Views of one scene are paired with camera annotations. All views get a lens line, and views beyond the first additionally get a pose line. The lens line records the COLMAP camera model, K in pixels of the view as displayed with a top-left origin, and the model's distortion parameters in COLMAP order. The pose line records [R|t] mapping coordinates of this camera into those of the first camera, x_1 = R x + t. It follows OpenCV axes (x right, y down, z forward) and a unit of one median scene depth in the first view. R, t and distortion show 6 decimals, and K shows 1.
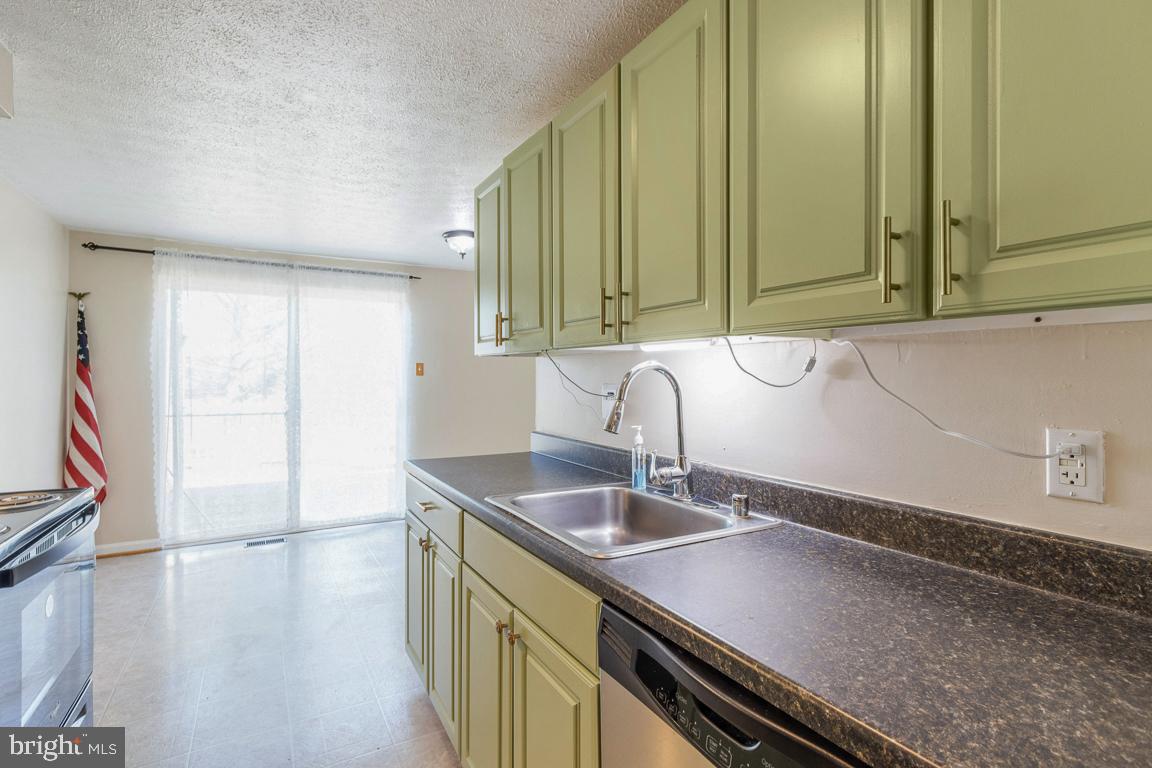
lens RADIAL K [[538.6, 0, 567.8], [0, 538.6, 381.6], [0, 0, 1]] dist [0.000851, -0.001728]
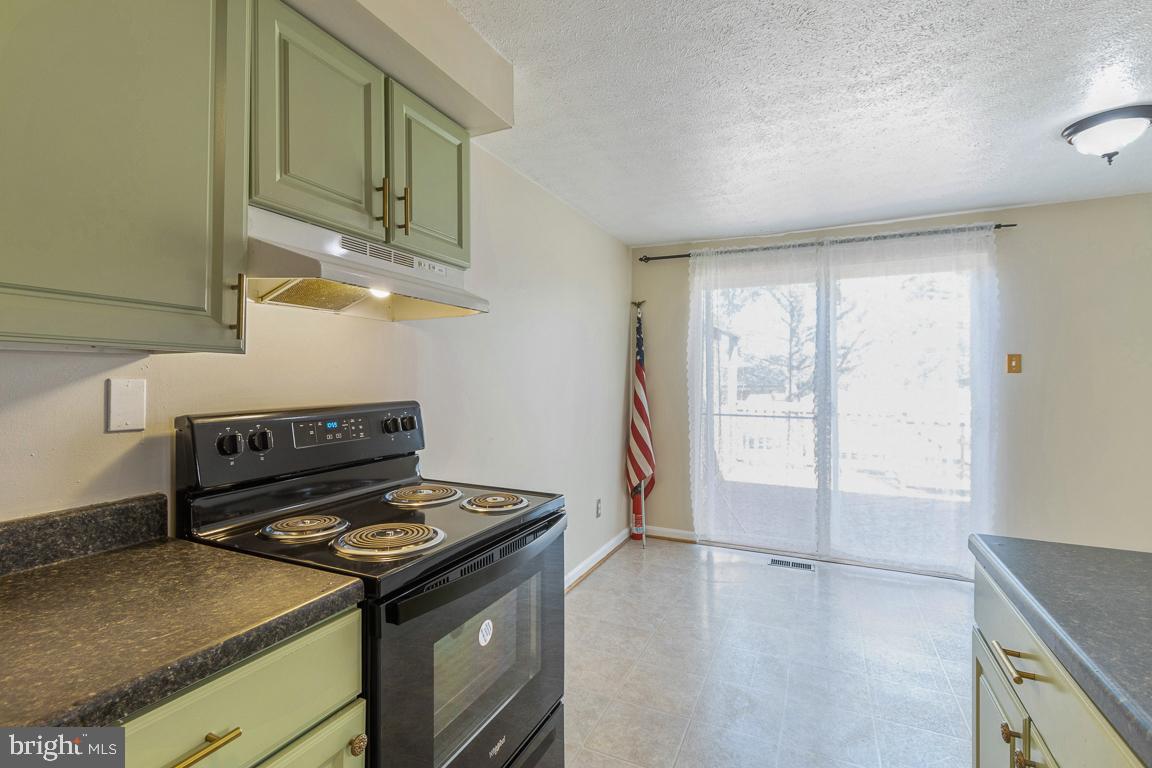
lens RADIAL K [[538.6, 0, 556.5], [0, 538.6, 374.6], [0, 0, 1]] dist [0.000851, -0.001728]
pose [[0.559862, -0.000515, -0.828586, -0.051842], [-0.006173, 0.999969, -0.004792, -0.003551], [0.828563, 0.007798, 0.559842, 0.204397]]
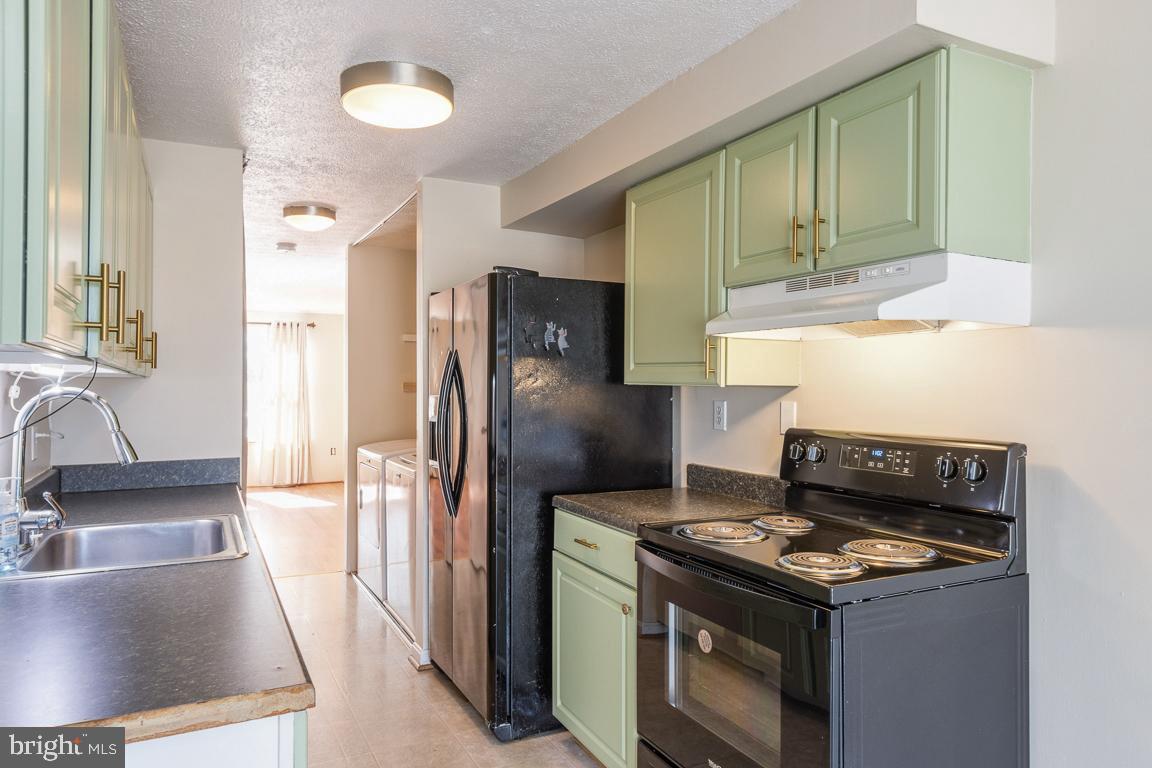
lens RADIAL K [[738.5, 0, 570.1], [0, 738.5, 381.2], [0, 0, 1]] dist [0.016943, -0.009259]
pose [[-0.998908, -0.003643, 0.046568, -0.266823], [-0.003678, 0.999993, -0.000675, -0.017249], [-0.046565, -0.000846, -0.998915, 0.804403]]
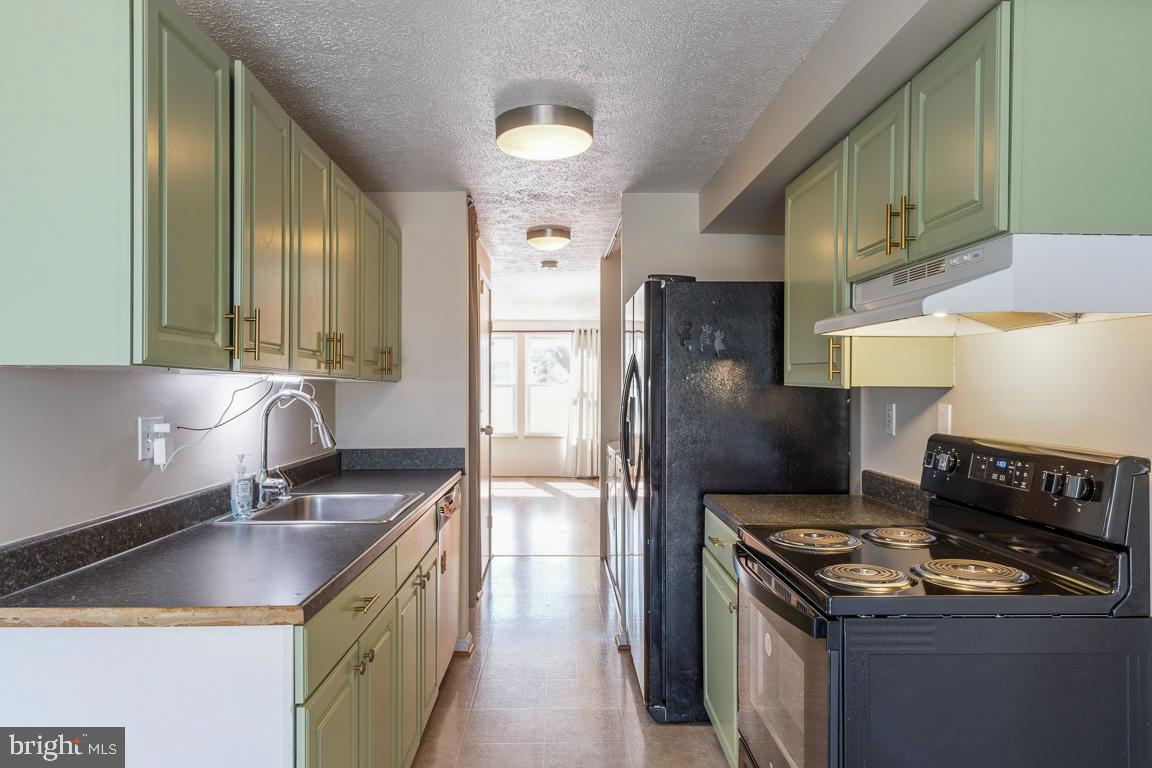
lens RADIAL K [[738.5, 0, 570.3], [0, 738.5, 387.0], [0, 0, 1]] dist [0.016943, -0.009259]
pose [[-0.879750, -0.000405, 0.475436, -0.438321], [0.003391, 0.999969, 0.007126, -0.019230], [-0.475425, 0.007881, -0.879721, 0.801294]]
